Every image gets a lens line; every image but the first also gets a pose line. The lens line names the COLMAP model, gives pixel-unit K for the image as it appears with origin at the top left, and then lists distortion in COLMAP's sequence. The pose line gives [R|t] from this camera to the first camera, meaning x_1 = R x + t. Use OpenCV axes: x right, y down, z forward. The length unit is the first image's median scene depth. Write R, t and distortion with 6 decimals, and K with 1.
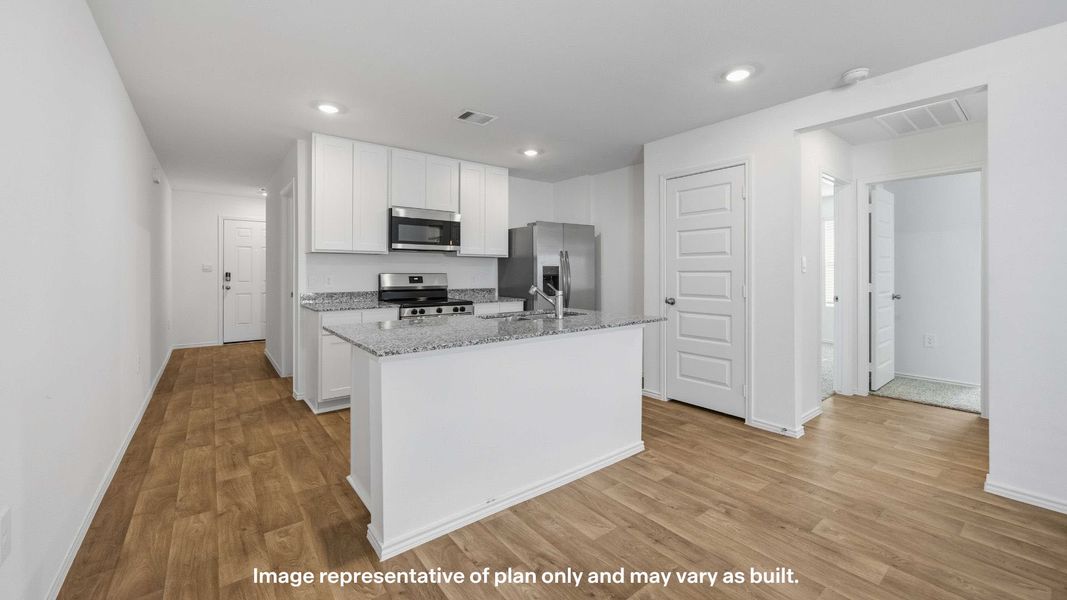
lens RADIAL K [[418.2, 0, 531.1], [0, 418.2, 270.6], [0, 0, 1]] dist [0.000629, 0.000098]
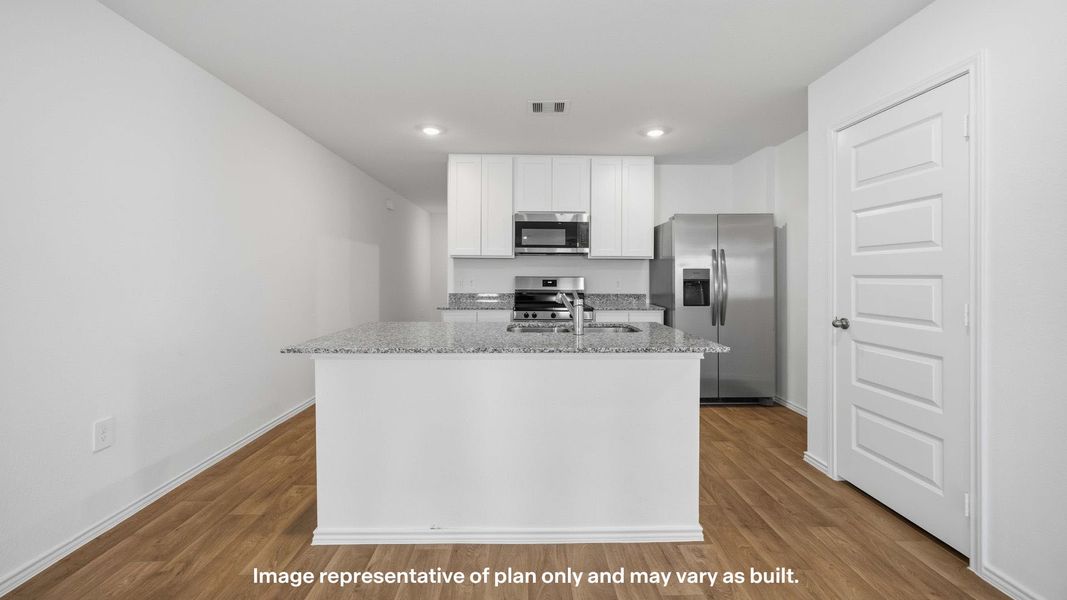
lens RADIAL K [[410.0, 0, 536.0], [0, 410.0, 273.5], [0, 0, 1]] dist [-0.000023, 0.000108]
pose [[0.800735, 0.001161, -0.599018, 0.297478], [-0.002577, 0.999996, -0.001506, 0.000012], [0.599013, 0.002749, 0.800734, 0.204342]]
